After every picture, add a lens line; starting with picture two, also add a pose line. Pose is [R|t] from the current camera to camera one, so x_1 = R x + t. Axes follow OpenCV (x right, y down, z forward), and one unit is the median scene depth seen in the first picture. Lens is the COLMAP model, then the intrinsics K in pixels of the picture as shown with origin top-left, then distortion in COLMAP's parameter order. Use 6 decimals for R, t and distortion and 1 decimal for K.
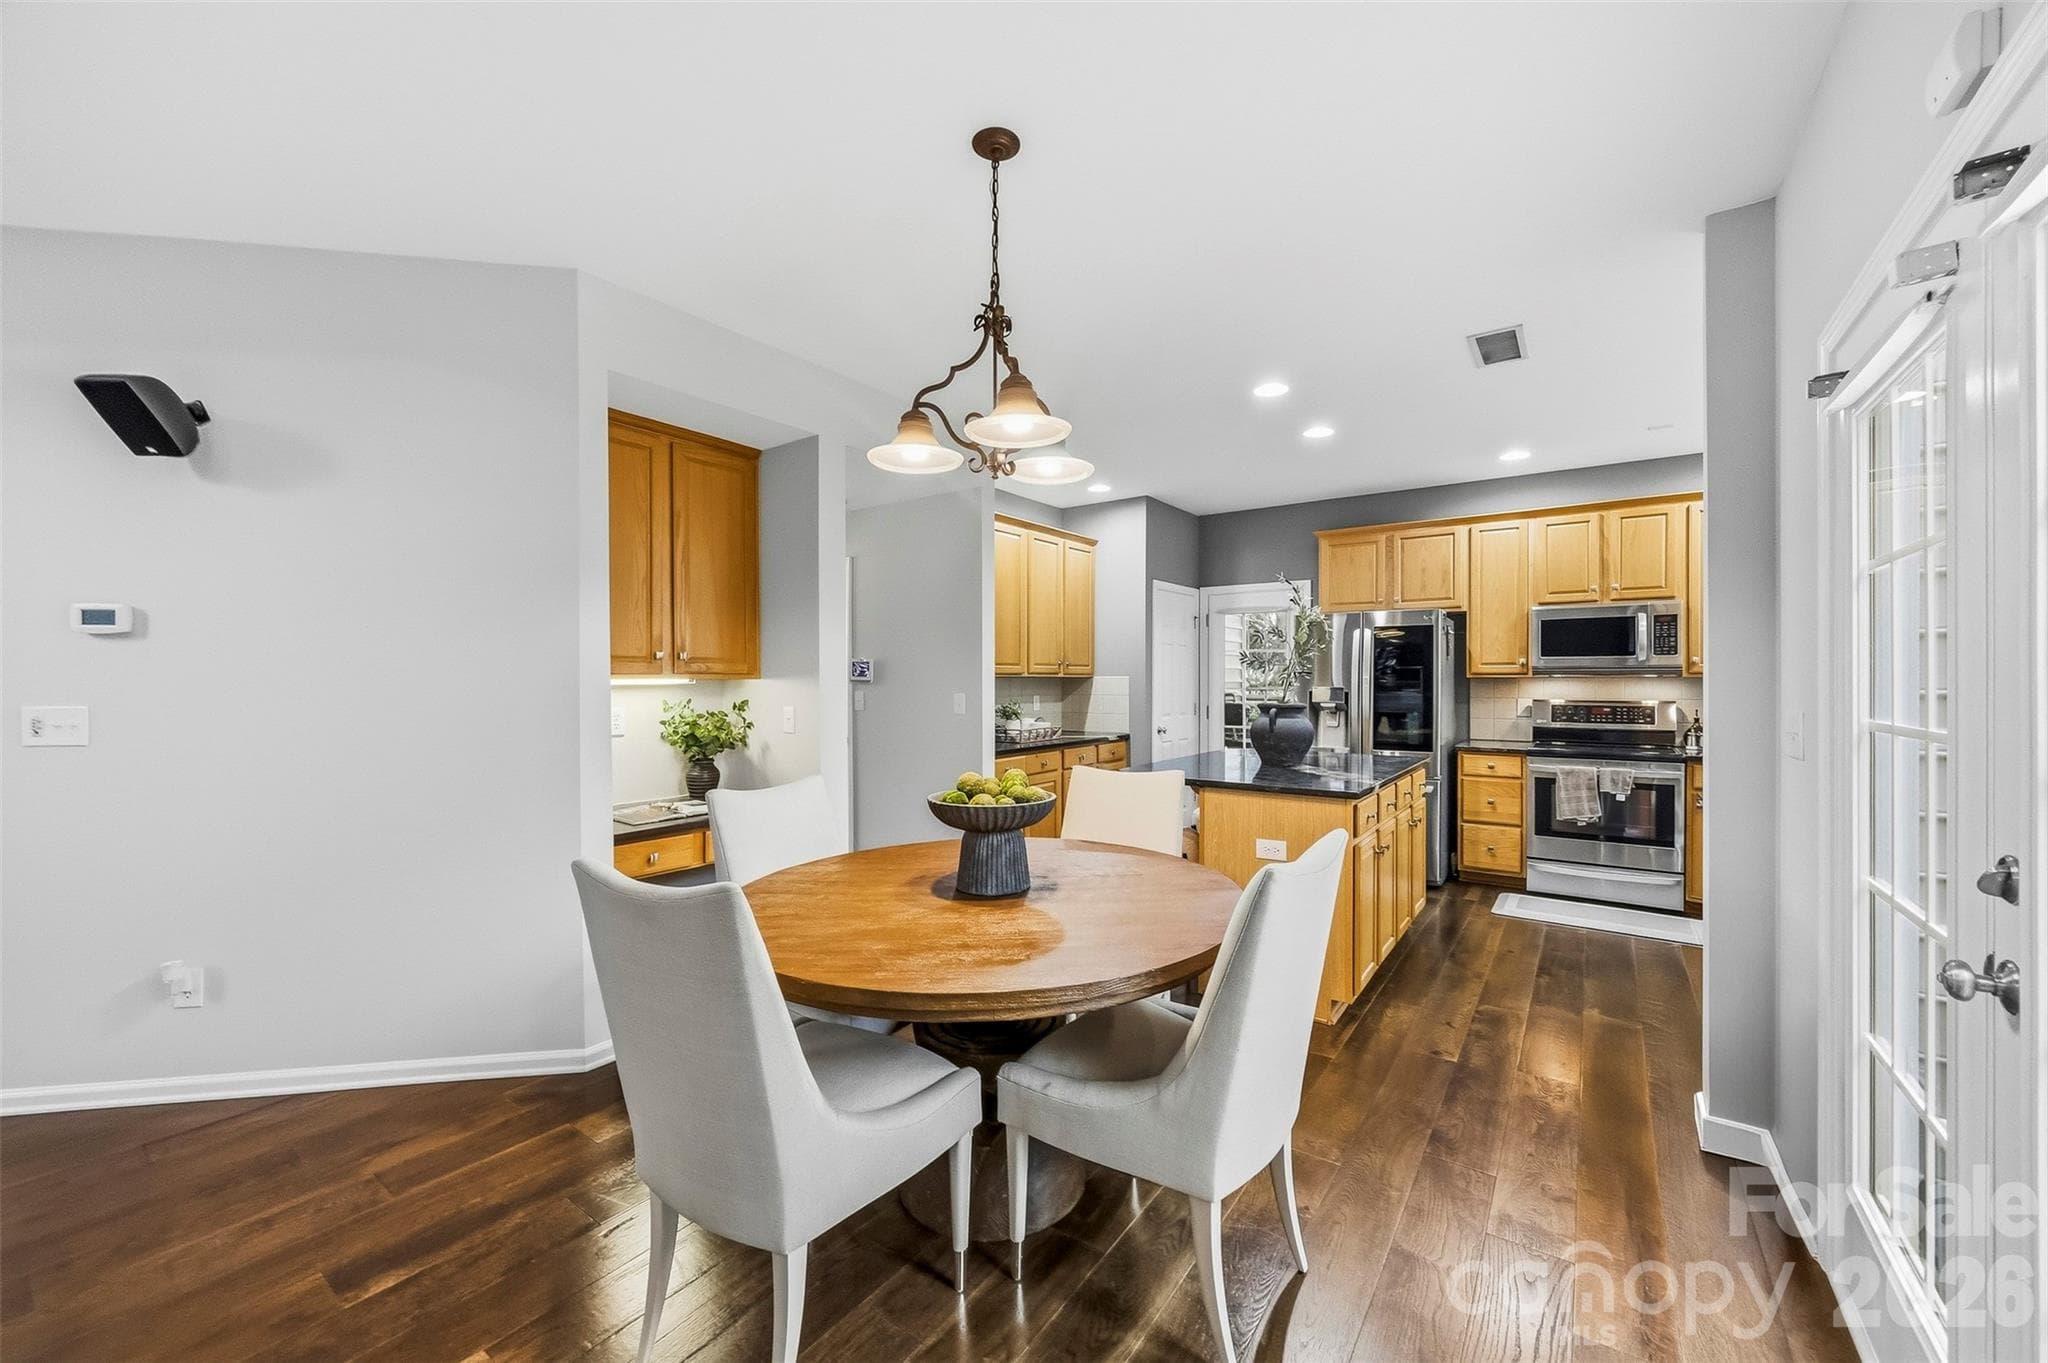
lens RADIAL K [[795.2, 0, 1024.8], [0, 795.2, 677.3], [0, 0, 1]] dist [-0.002308, -0.000101]
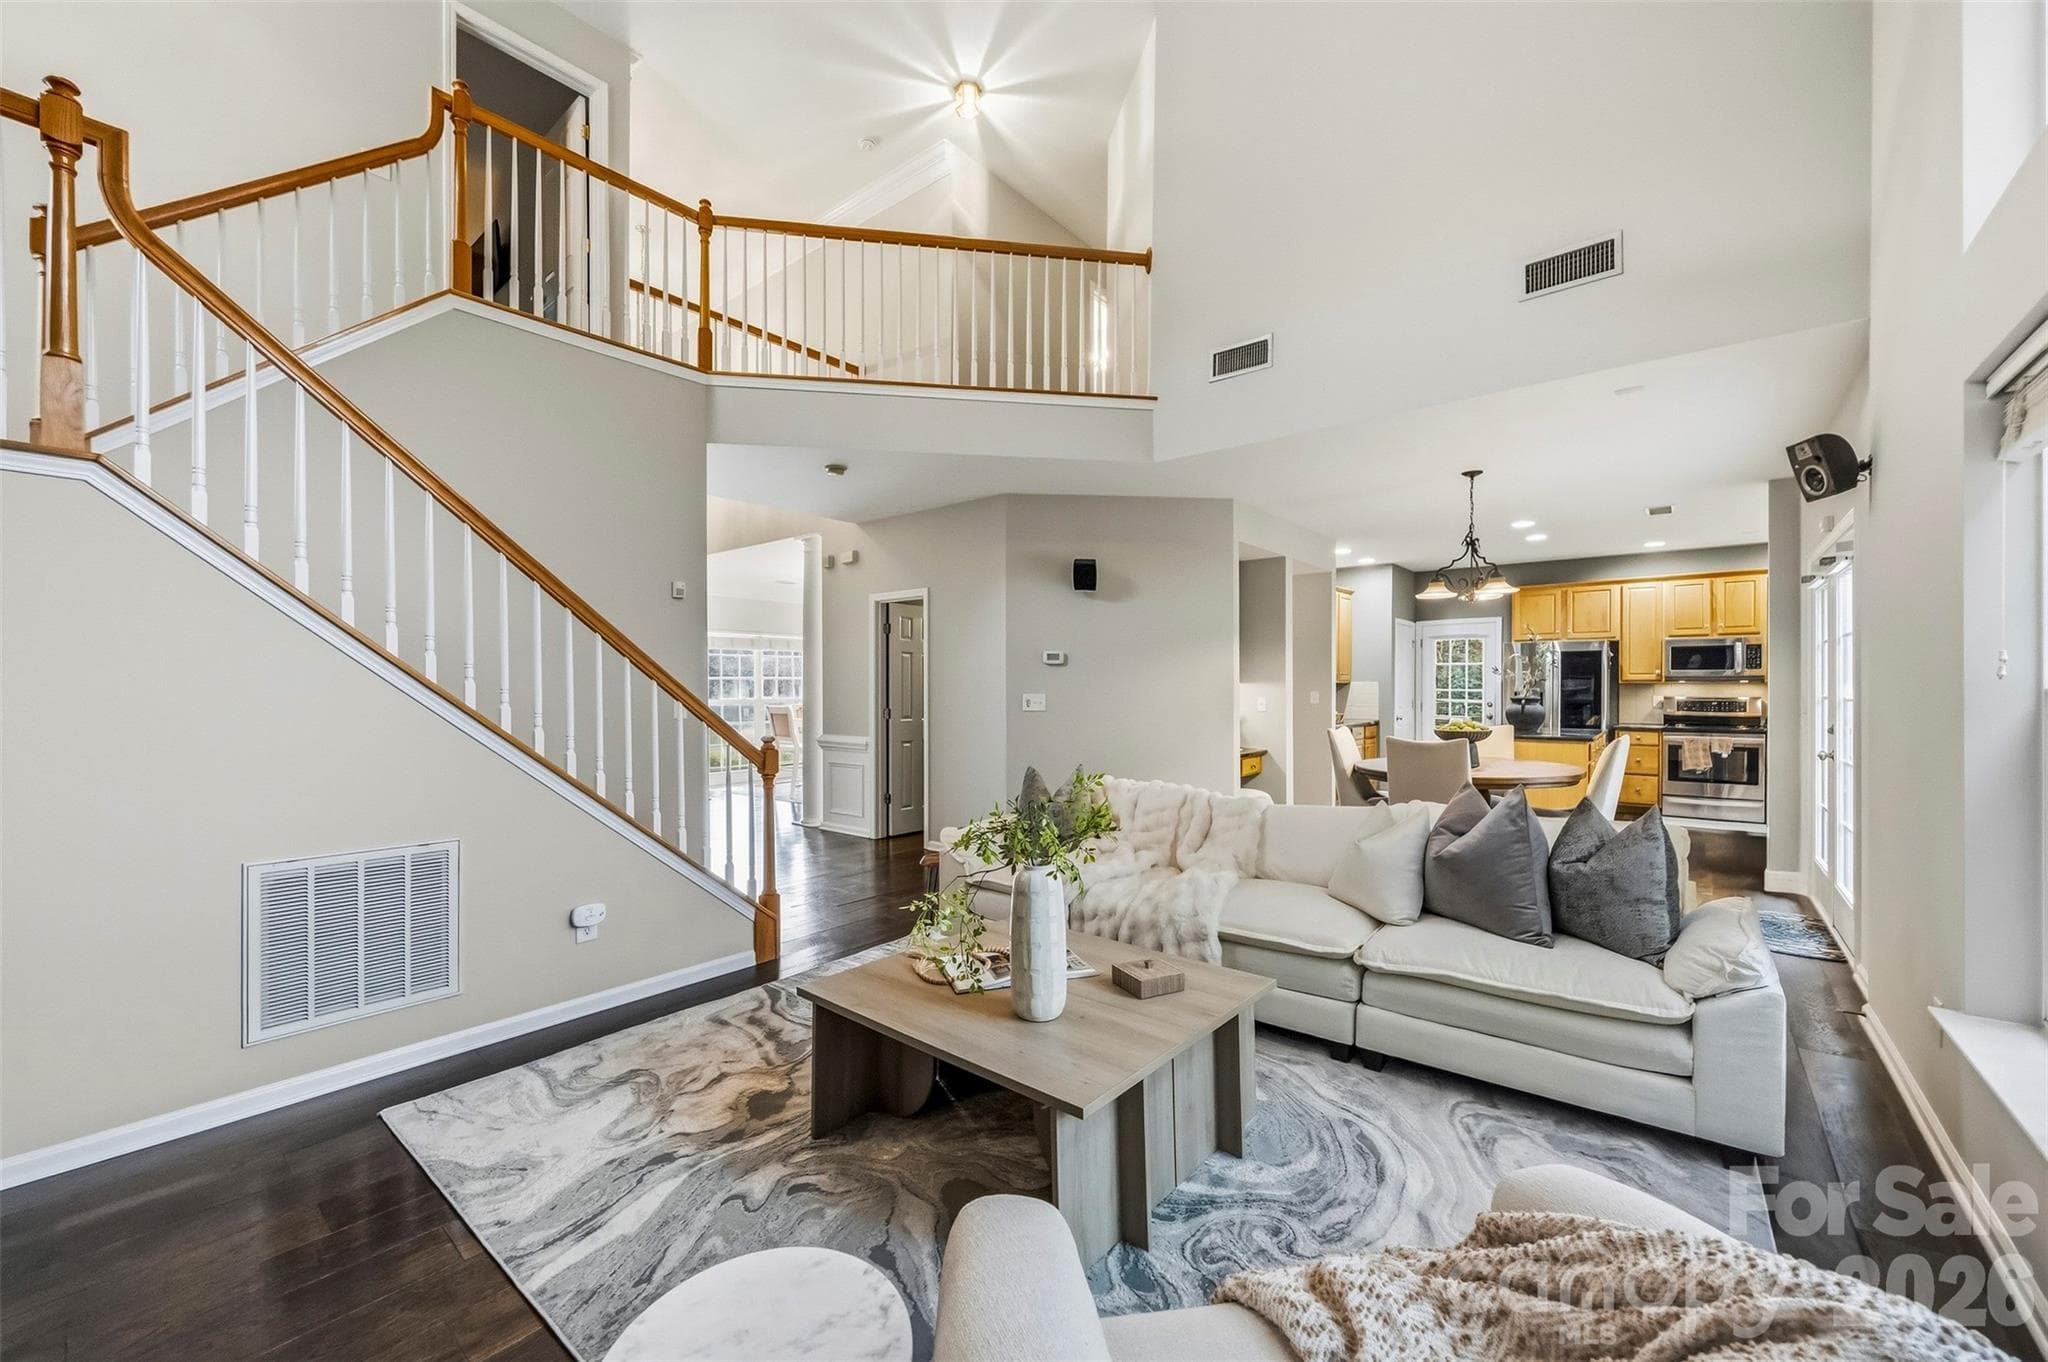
lens RADIAL K [[795.2, 0, 1029.0], [0, 795.2, 690.1], [0, 0, 1]] dist [-0.002308, -0.000101]
pose [[0.997722, -0.000855, -0.067452, -0.529873], [0.001245, 0.999983, 0.005744, 0.004135], [0.067445, -0.005815, 0.997706, -0.677634]]
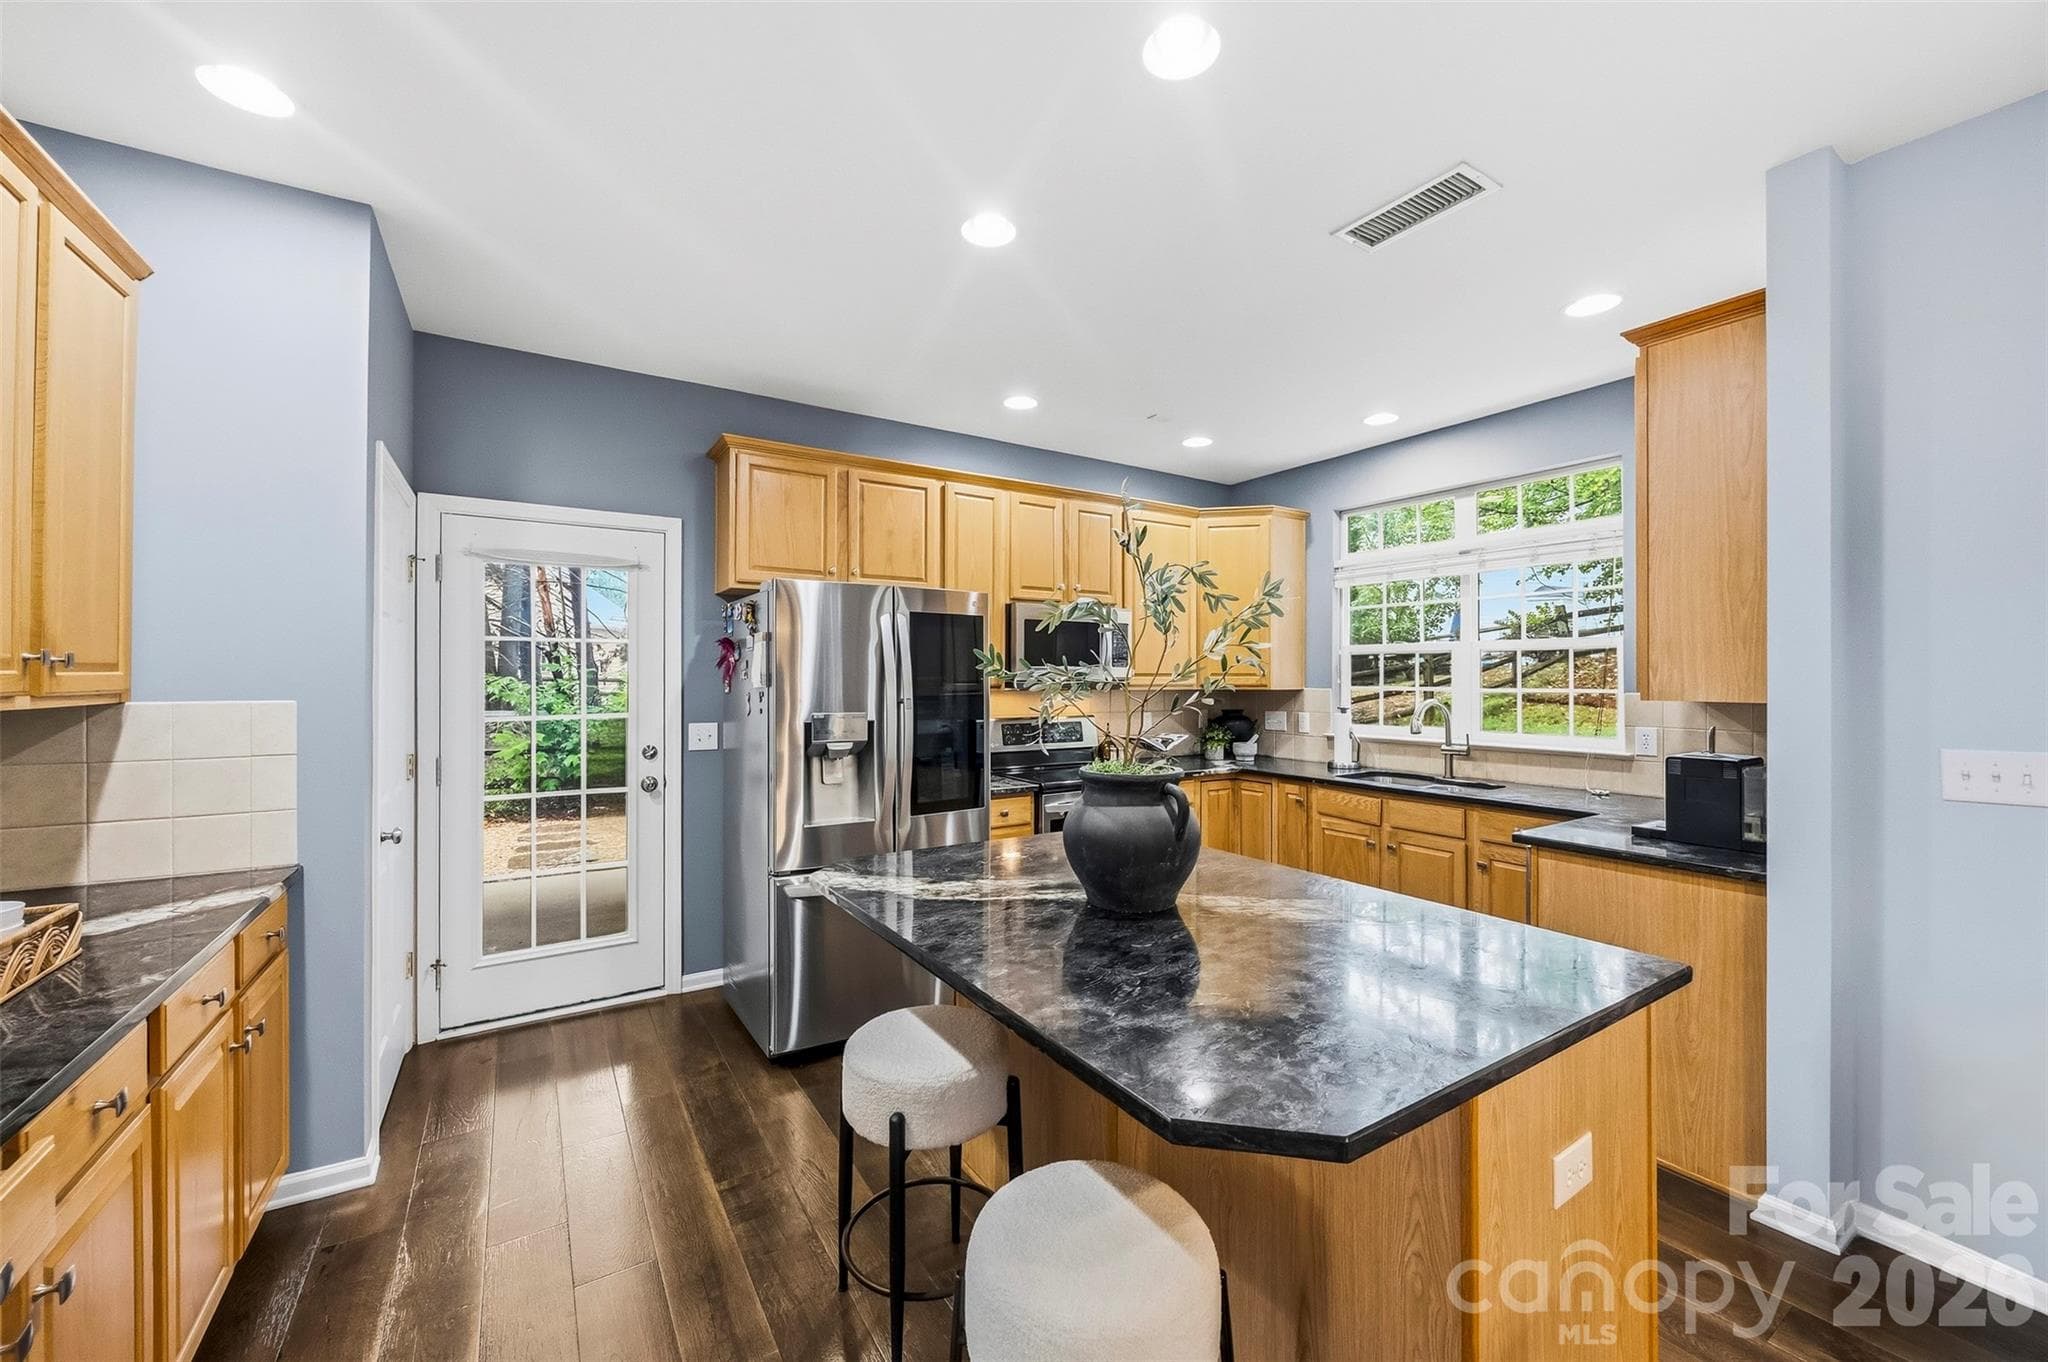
lens RADIAL K [[795.2, 0, 1026.7], [0, 795.2, 677.9], [0, 0, 1]] dist [-0.002308, -0.000101]
pose [[0.378879, 0.001593, 0.925445, -0.088964], [-0.004756, 0.999989, 0.000226, -0.014147], [-0.925434, -0.004487, 0.378883, 0.706196]]
